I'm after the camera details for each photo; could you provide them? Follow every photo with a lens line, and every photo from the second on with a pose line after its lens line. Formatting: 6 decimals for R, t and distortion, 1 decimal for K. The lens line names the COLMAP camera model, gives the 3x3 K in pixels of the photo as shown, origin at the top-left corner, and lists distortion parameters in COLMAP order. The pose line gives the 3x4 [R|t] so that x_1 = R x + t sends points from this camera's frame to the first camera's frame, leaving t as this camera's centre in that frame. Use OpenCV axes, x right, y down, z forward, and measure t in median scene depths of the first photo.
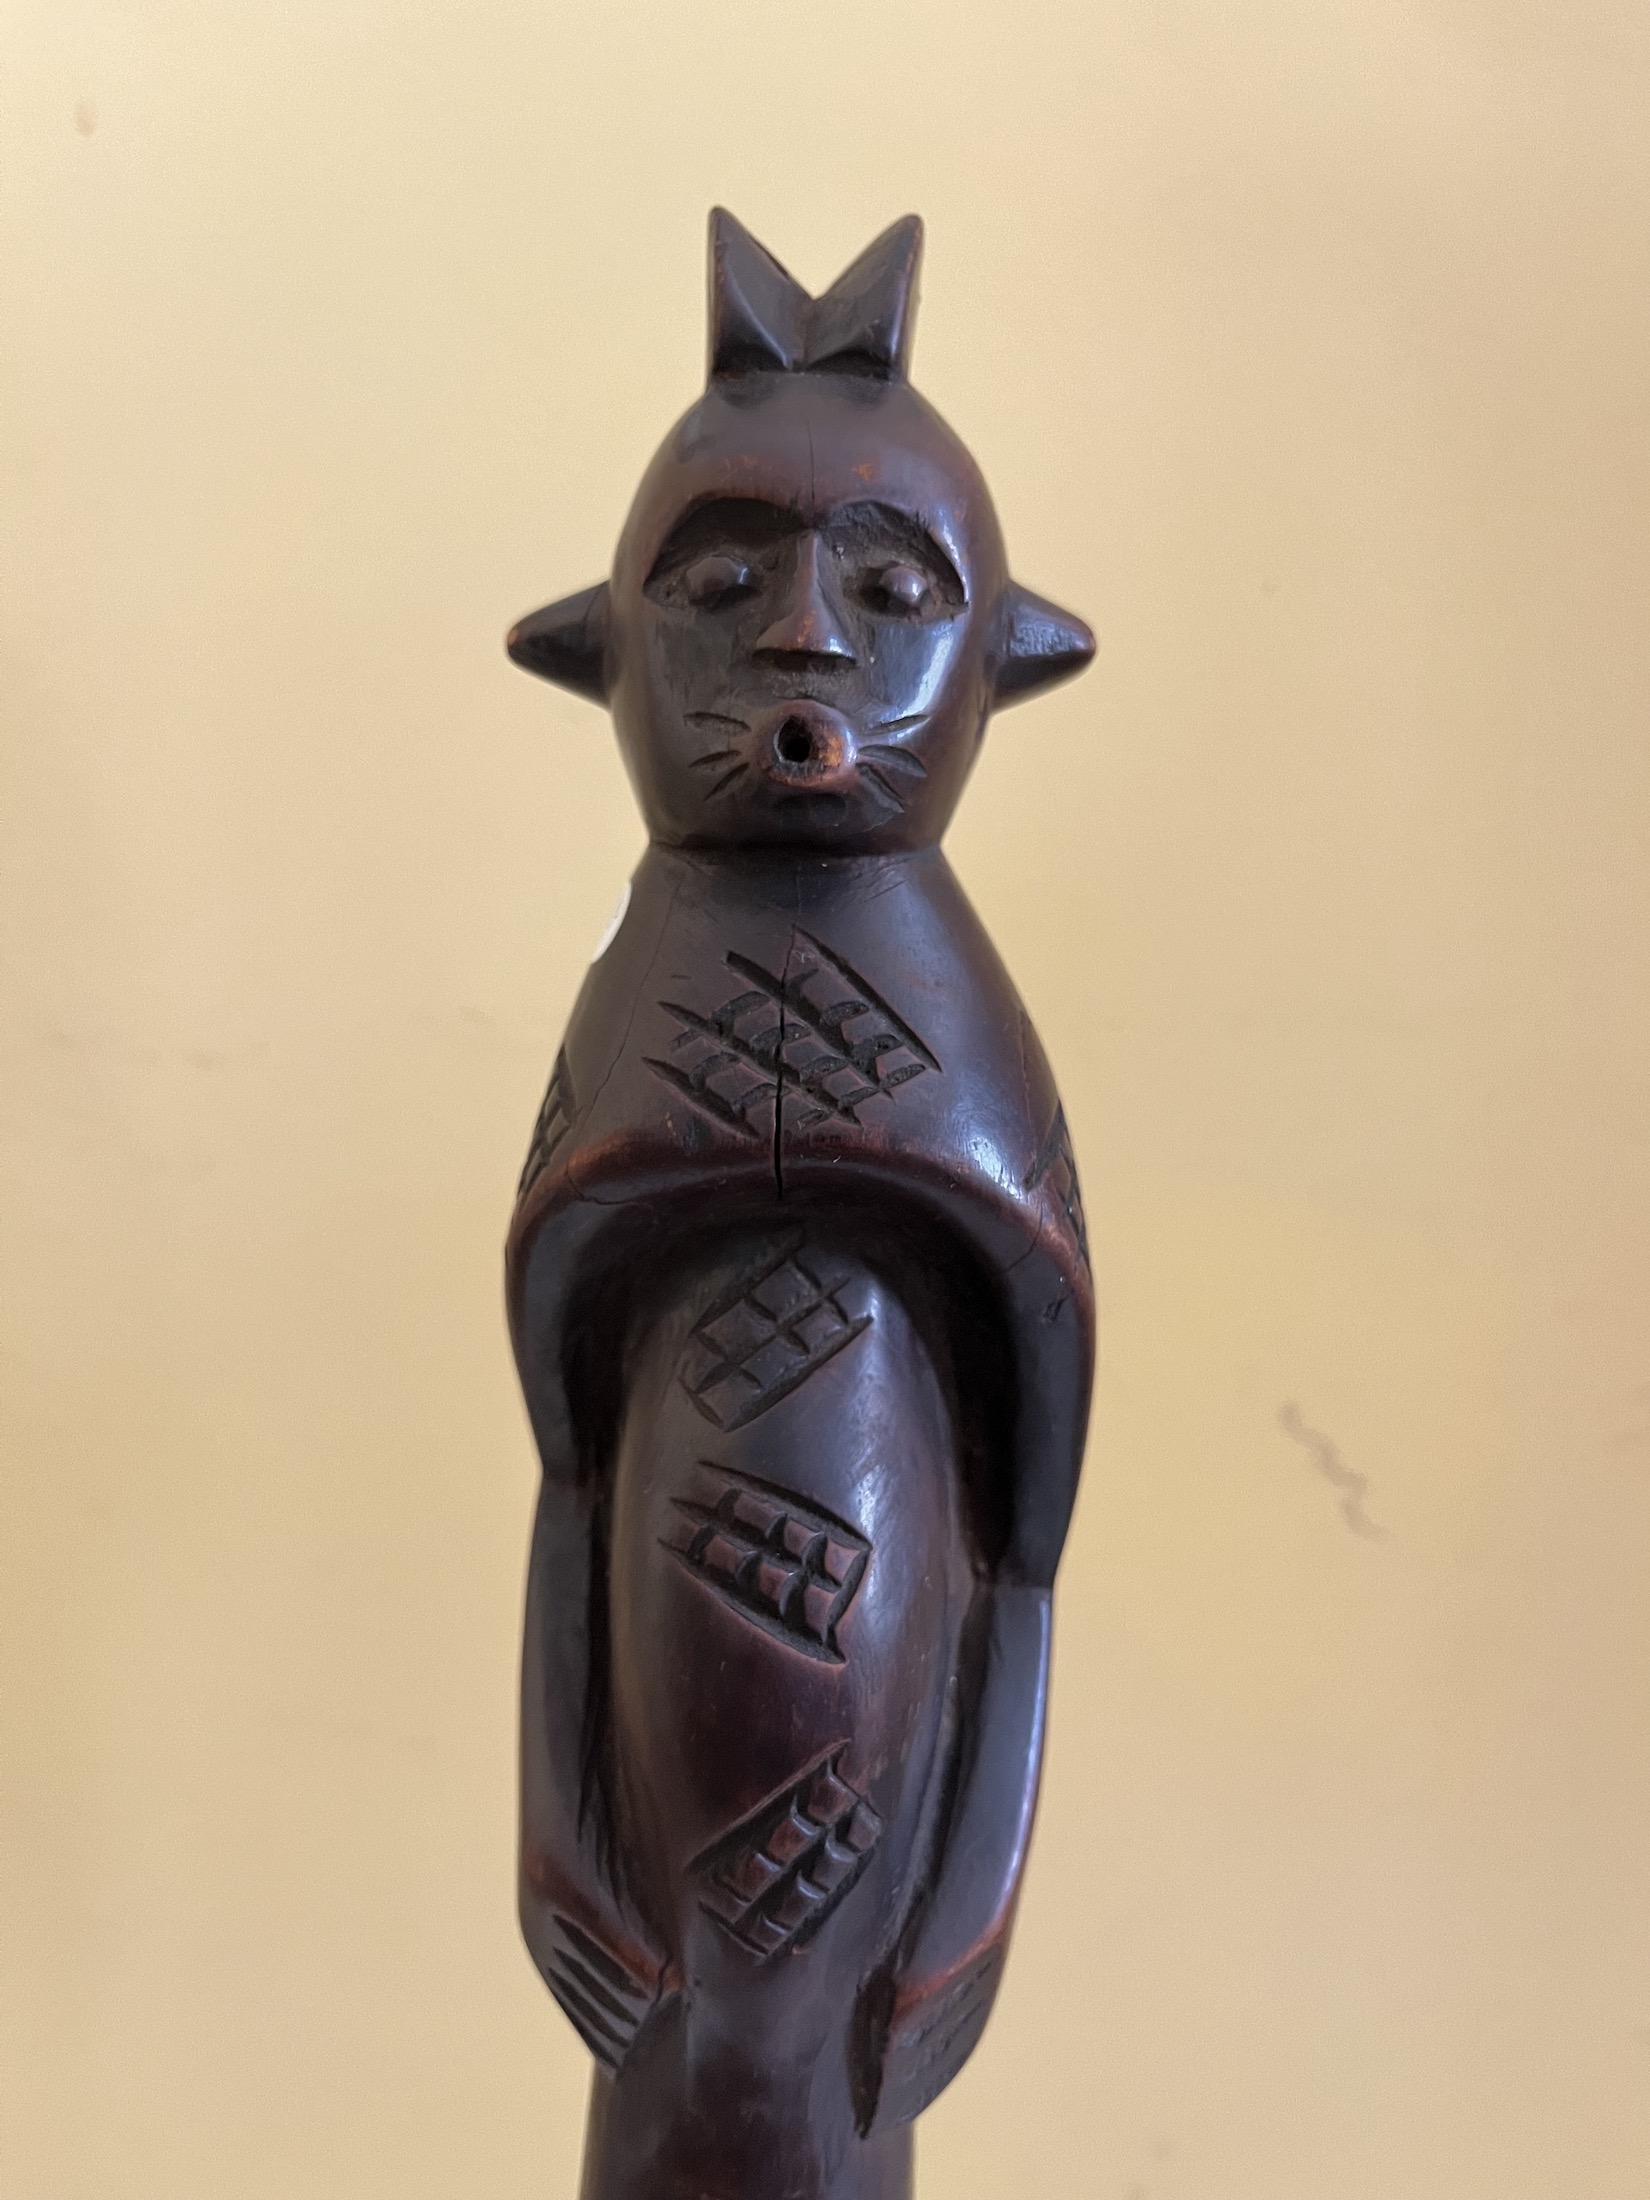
lens RADIAL K [[1675.5, 0, 825.0], [0, 1675.5, 1100.0], [0, 0, 1]] dist [-0.005402, 0.001247]
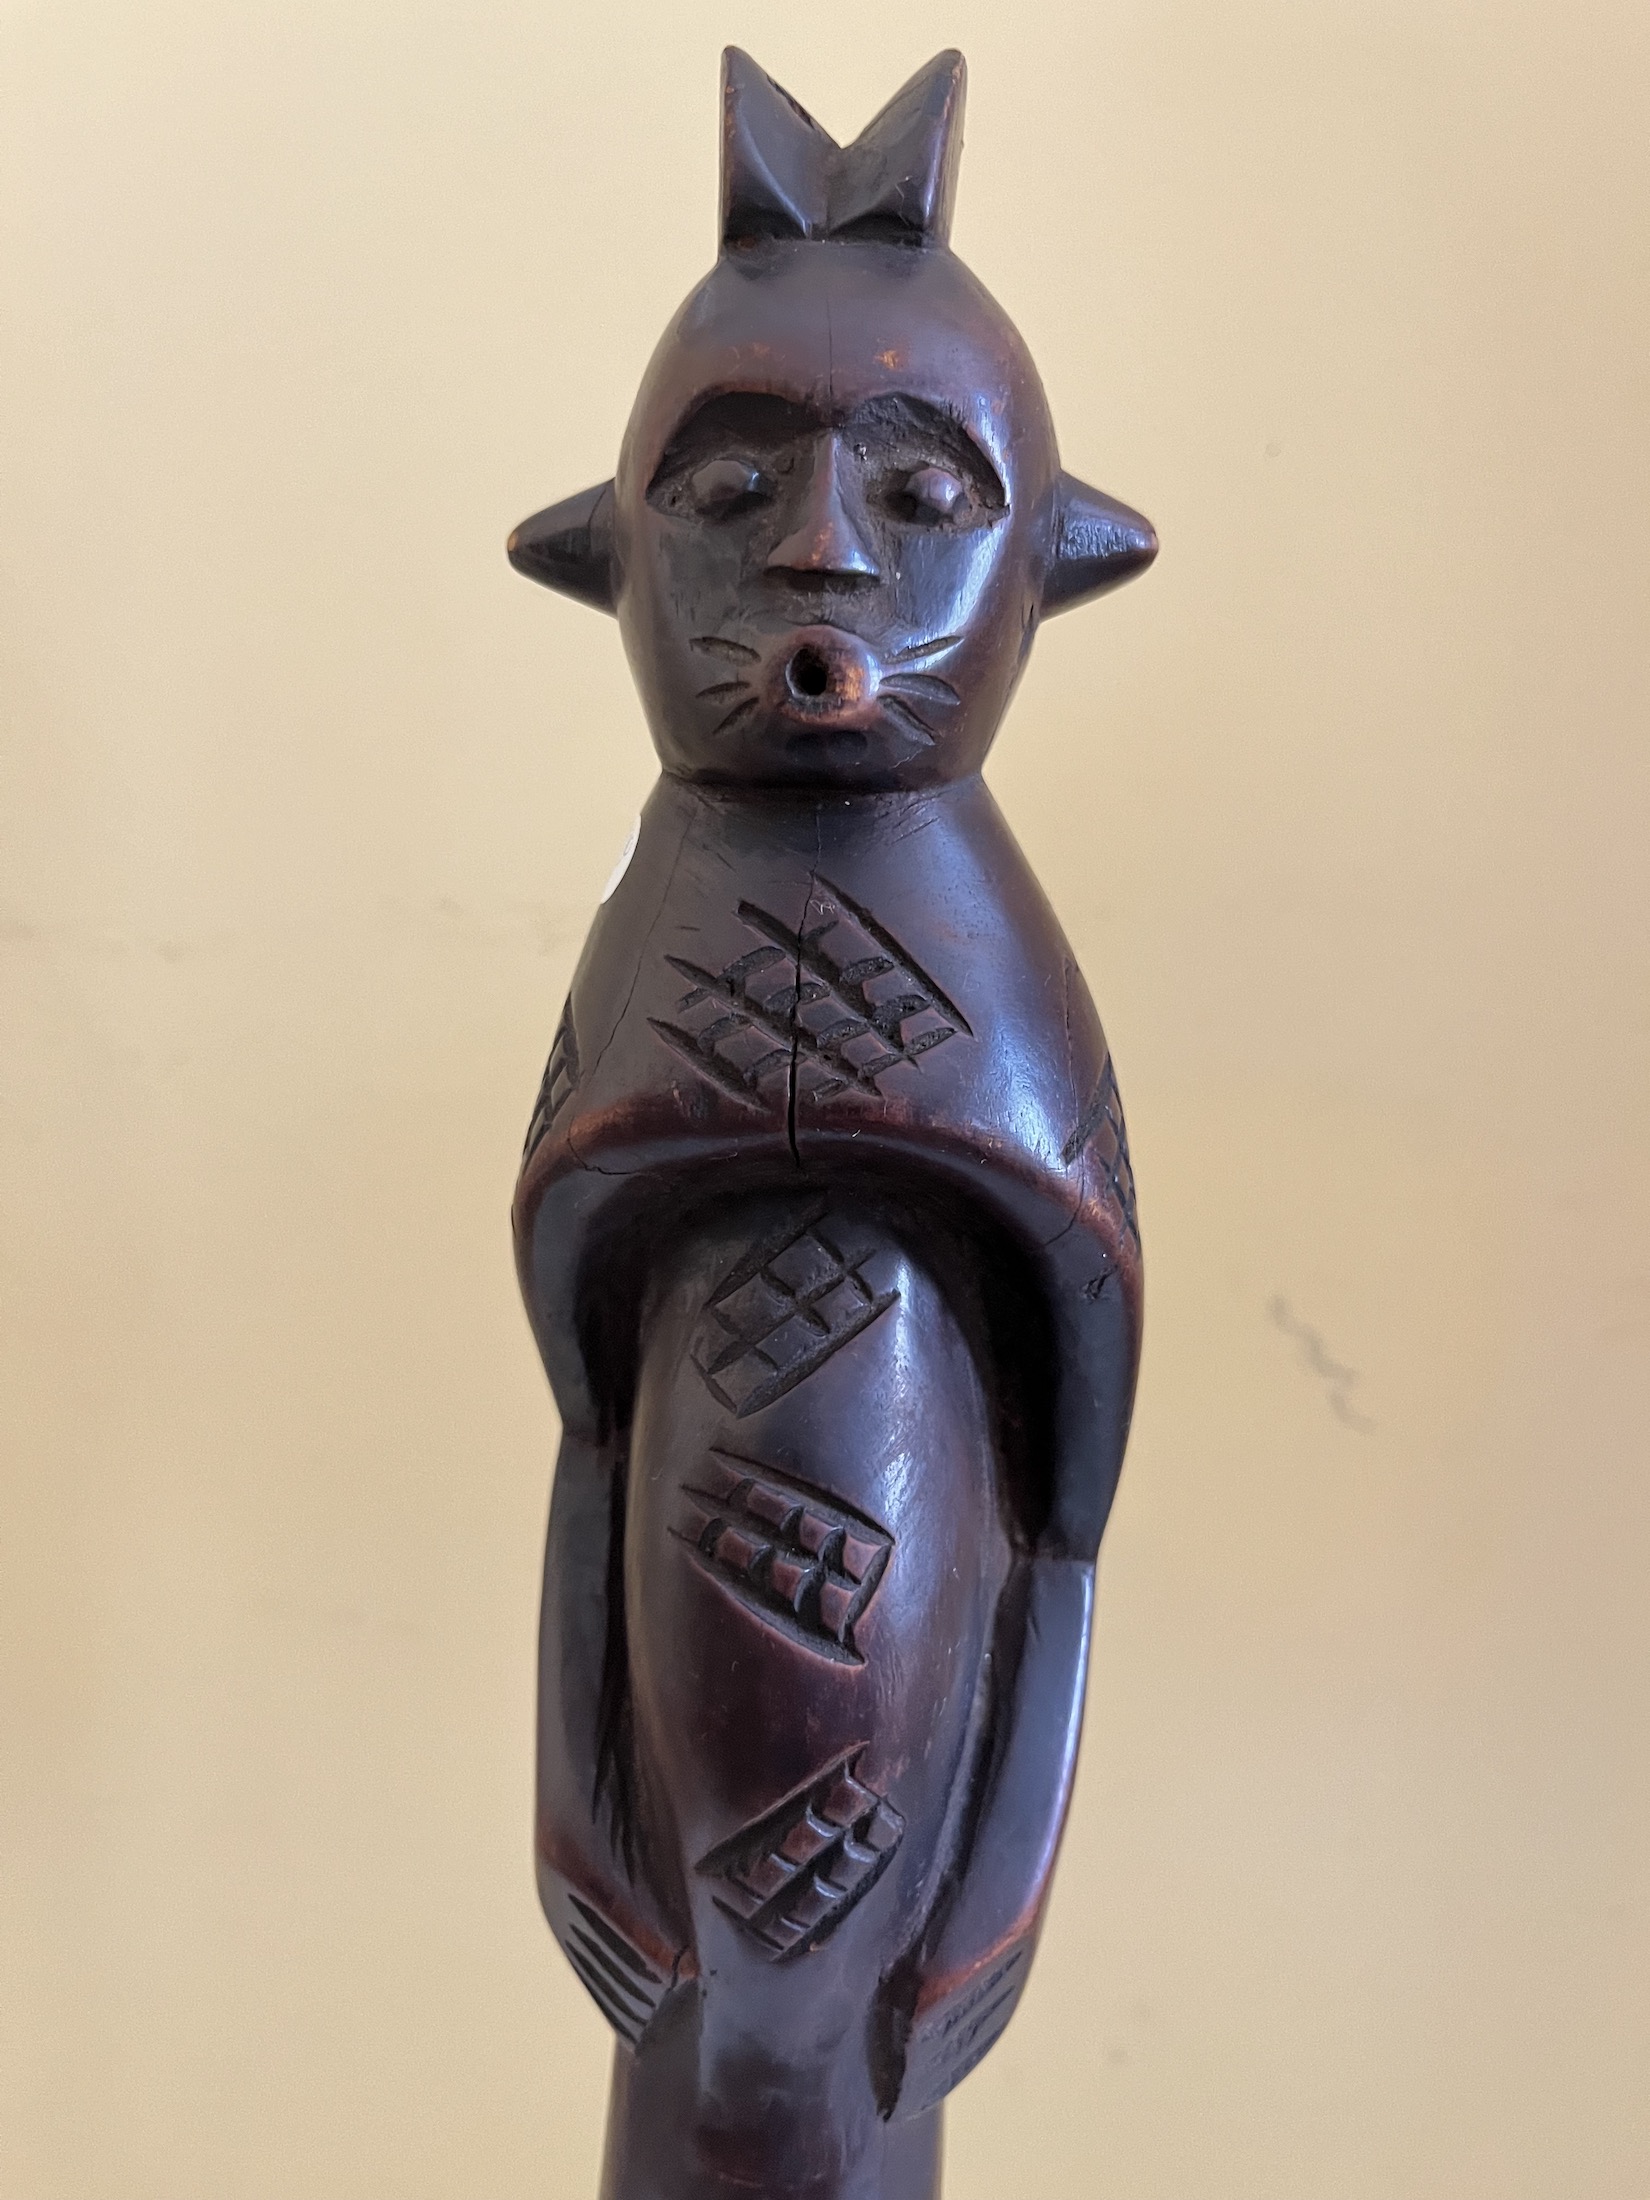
lens RADIAL K [[1695.9, 0, 819.1], [0, 1695.9, 1088.1], [0, 0, 1]] dist [-0.006618, -0.003716]
pose [[0.998508, 0.005449, -0.054339, 0.036156], [-0.000798, 0.996360, 0.085240, -0.066730], [0.054605, -0.085070, 0.994878, 0.073730]]
